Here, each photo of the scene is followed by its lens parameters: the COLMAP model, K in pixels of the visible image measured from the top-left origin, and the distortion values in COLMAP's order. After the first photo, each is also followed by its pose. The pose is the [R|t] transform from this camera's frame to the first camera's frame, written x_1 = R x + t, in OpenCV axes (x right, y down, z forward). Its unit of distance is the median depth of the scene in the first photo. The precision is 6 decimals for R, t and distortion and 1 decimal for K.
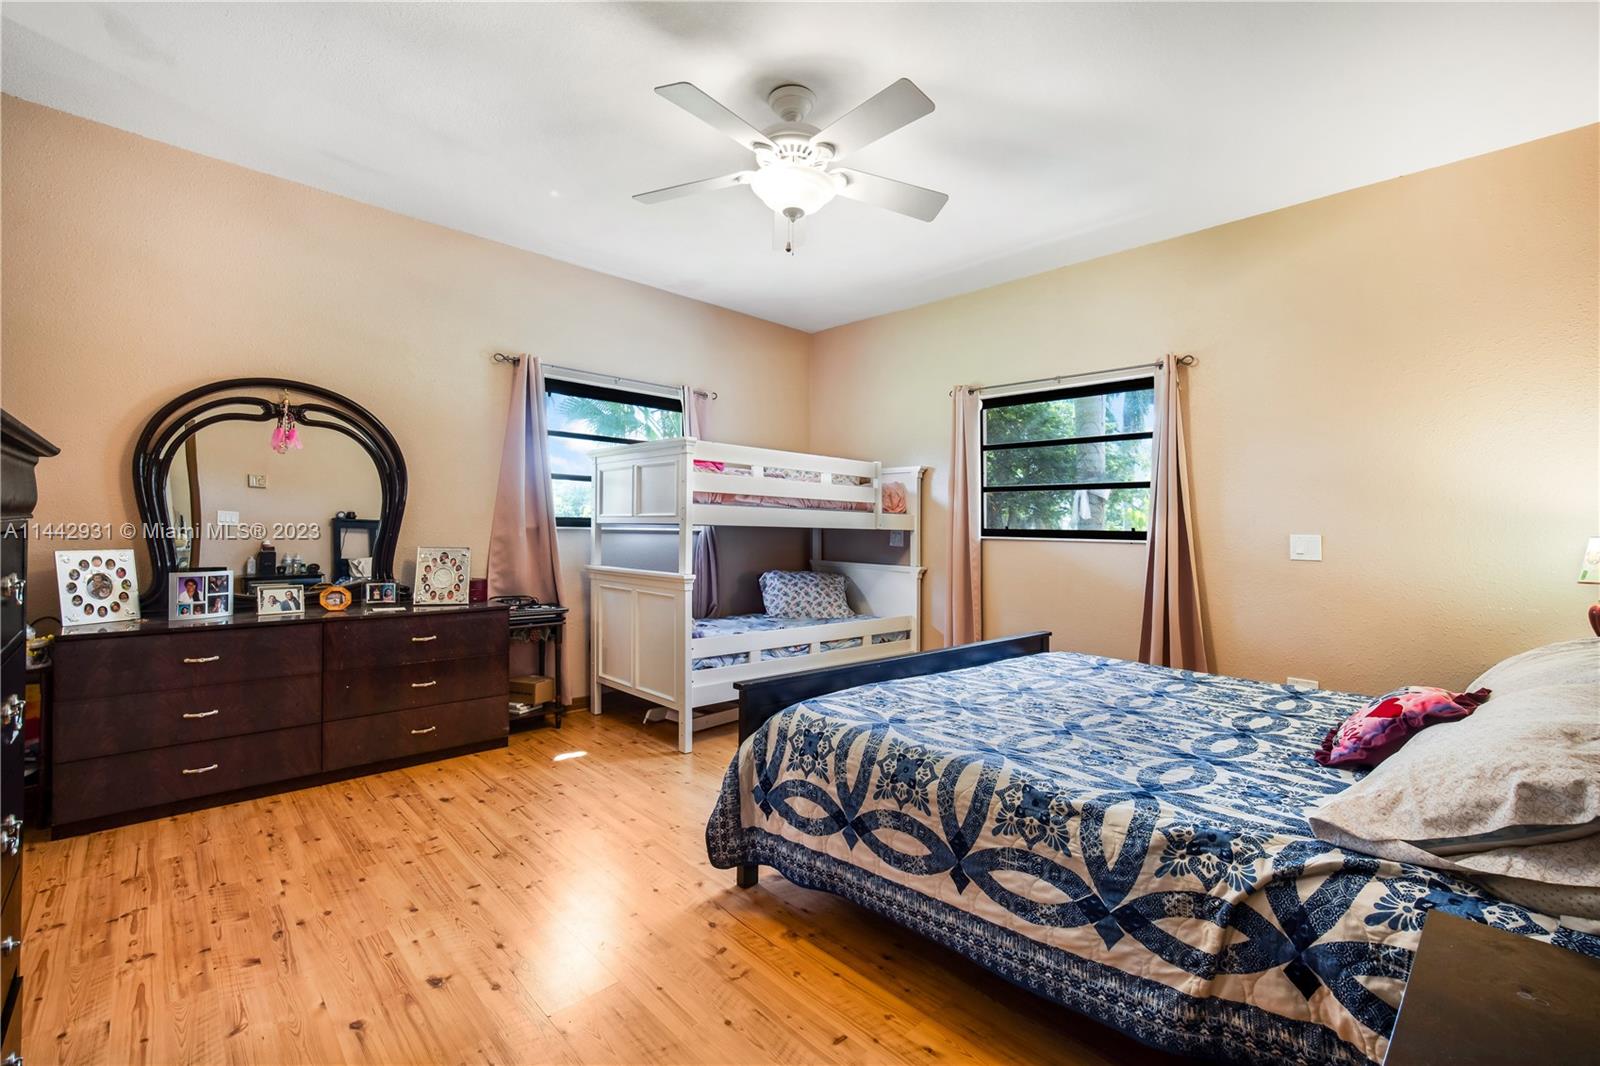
lens RADIAL K [[703.4, 0, 806.6], [0, 703.4, 531.3], [0, 0, 1]] dist [-0.024463, 0.000195]
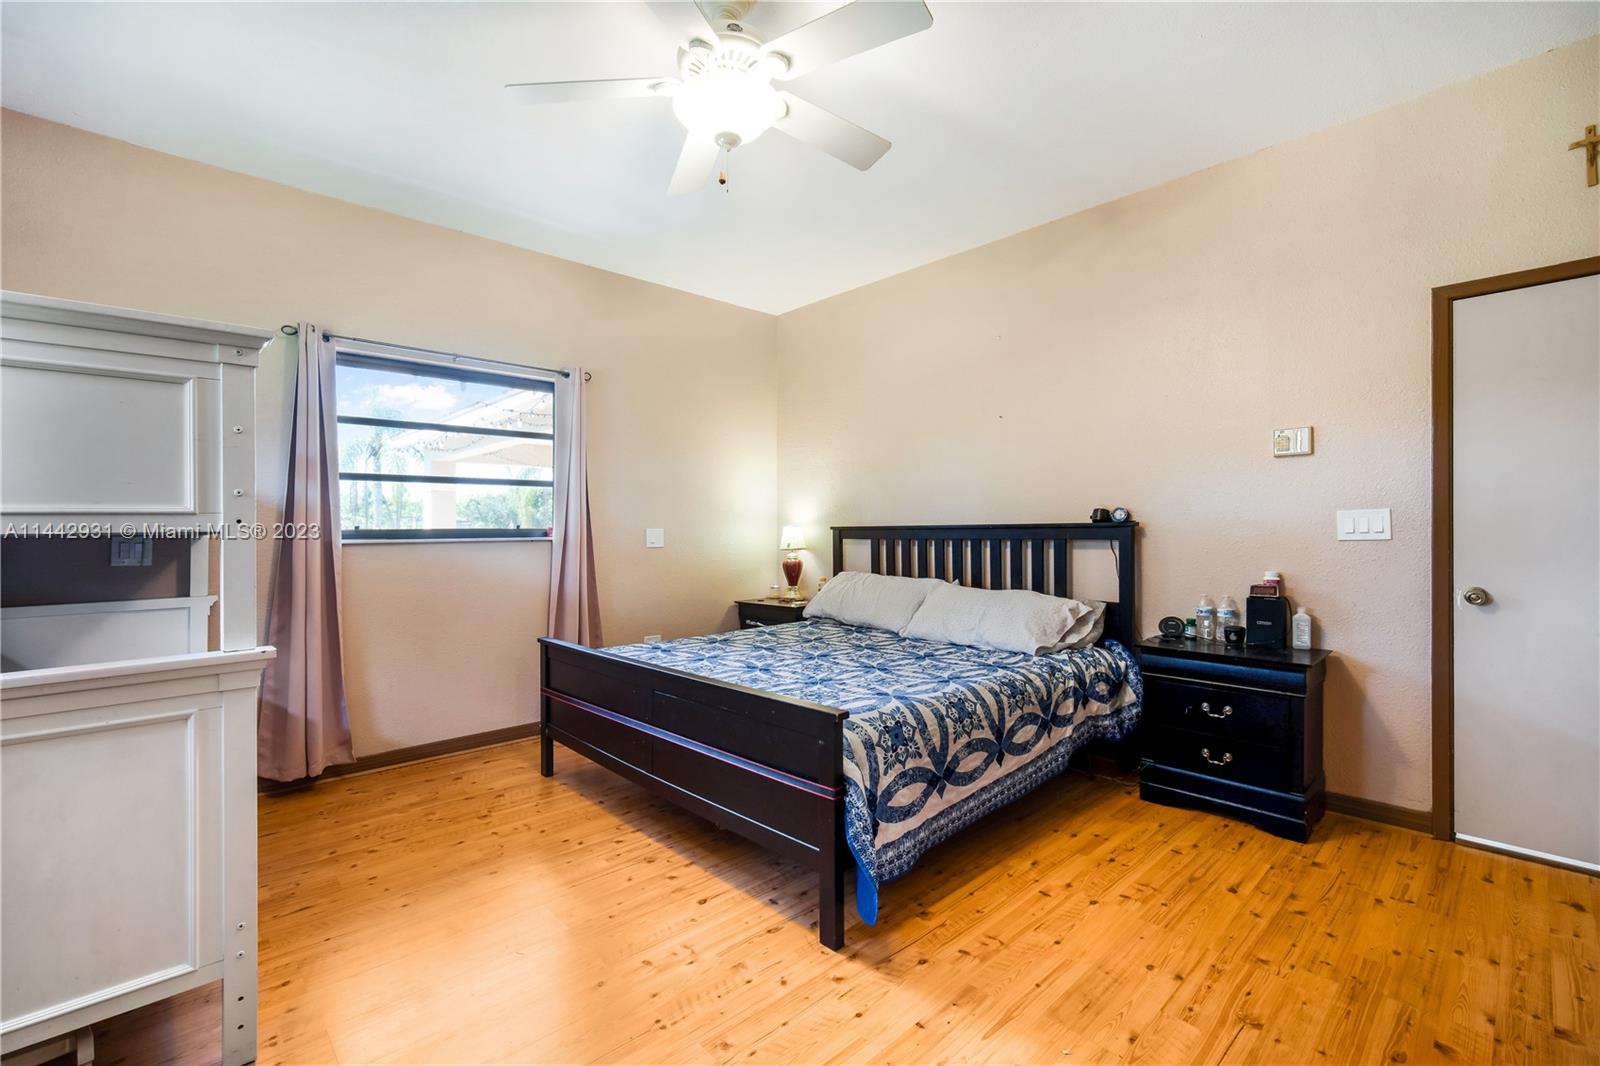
lens RADIAL K [[703.4, 0, 806.3], [0, 703.4, 521.3], [0, 0, 1]] dist [-0.024463, 0.000195]
pose [[-0.001735, -0.008151, 0.999965, -1.123282], [0.012044, 0.999894, 0.008171, -0.029025], [-0.999926, 0.012058, -0.001637, 1.228143]]
